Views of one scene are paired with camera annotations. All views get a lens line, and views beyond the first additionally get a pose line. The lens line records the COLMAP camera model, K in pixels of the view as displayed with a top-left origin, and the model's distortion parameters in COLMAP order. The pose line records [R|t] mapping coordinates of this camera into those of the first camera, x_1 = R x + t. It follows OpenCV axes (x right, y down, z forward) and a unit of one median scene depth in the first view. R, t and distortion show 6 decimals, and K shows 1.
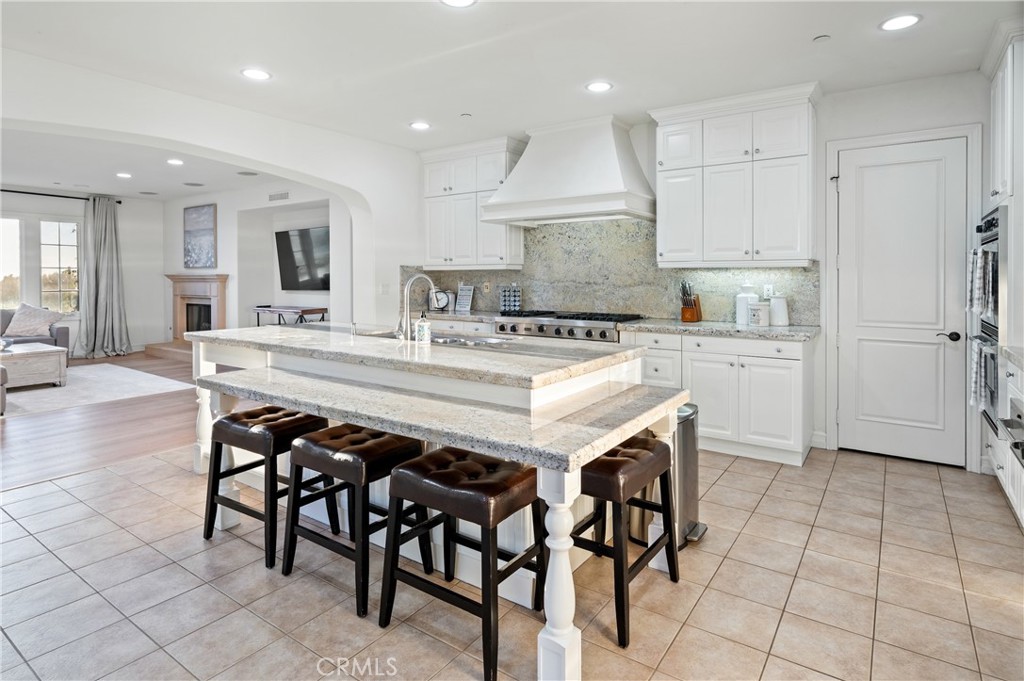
lens RADIAL K [[545.8, 0, 516.7], [0, 545.8, 285.8], [0, 0, 1]] dist [-0.001043, 0.000626]
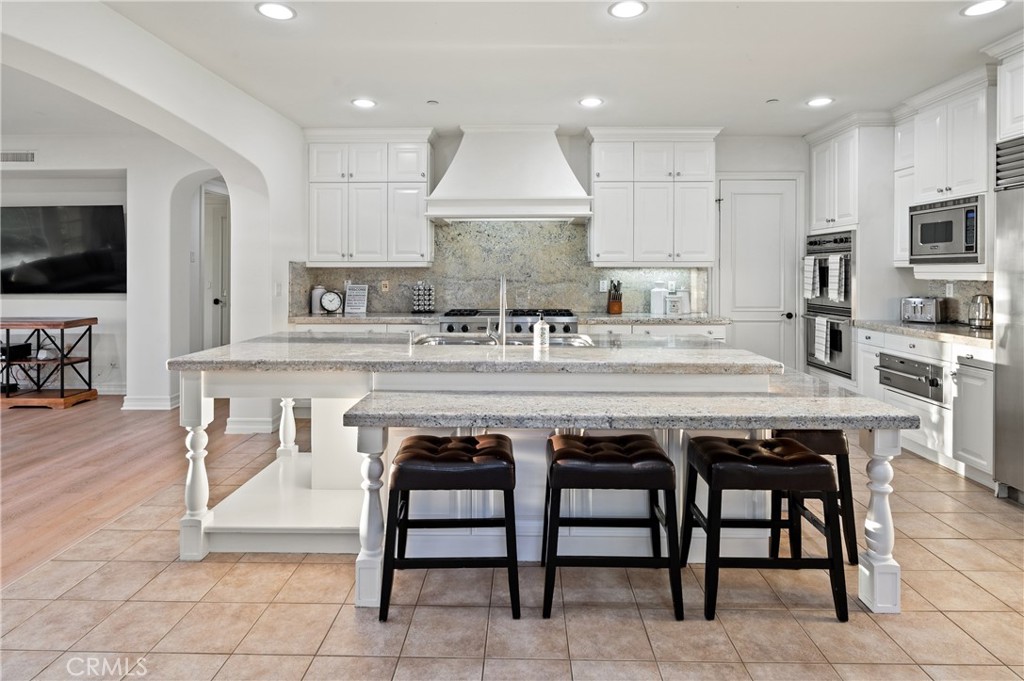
lens RADIAL K [[545.8, 0, 517.0], [0, 545.8, 274.5], [0, 0, 1]] dist [-0.001043, 0.000626]
pose [[0.834202, -0.002947, 0.551450, -0.555713], [0.008753, 0.999931, -0.007898, -0.011072], [-0.551389, 0.011415, 0.834170, 0.165662]]
